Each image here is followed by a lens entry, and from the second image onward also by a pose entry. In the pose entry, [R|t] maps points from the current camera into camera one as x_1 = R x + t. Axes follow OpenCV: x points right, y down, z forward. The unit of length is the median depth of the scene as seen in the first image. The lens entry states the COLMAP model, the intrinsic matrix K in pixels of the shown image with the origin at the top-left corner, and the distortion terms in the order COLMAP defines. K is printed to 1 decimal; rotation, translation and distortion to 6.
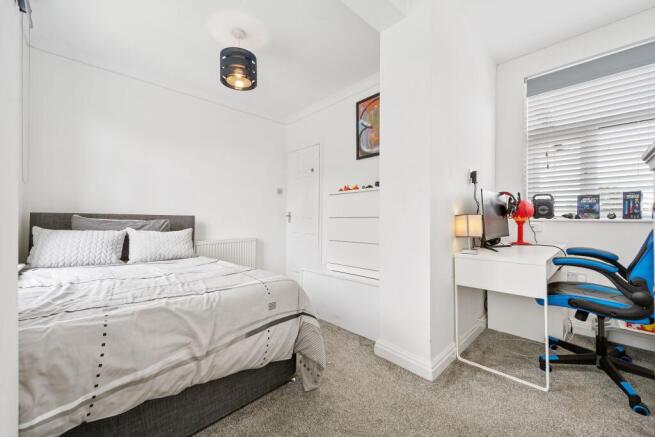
lens RADIAL K [[260.2, 0, 330.5], [0, 260.2, 219.5], [0, 0, 1]] dist [-0.000618, -0.000205]
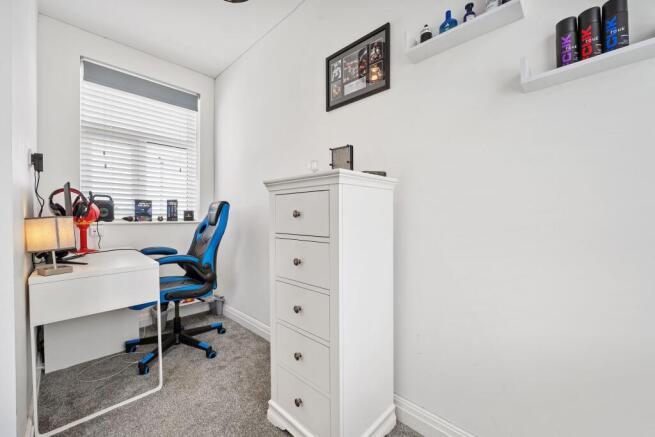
lens RADIAL K [[260.2, 0, 330.5], [0, 260.2, 219.5], [0, 0, 1]] dist [-0.000618, -0.000205]
pose [[-0.053817, -0.003444, 0.998545, -0.168378], [0.005862, 0.999976, 0.003765, -0.010081], [-0.998534, 0.006056, -0.053795, 0.264699]]
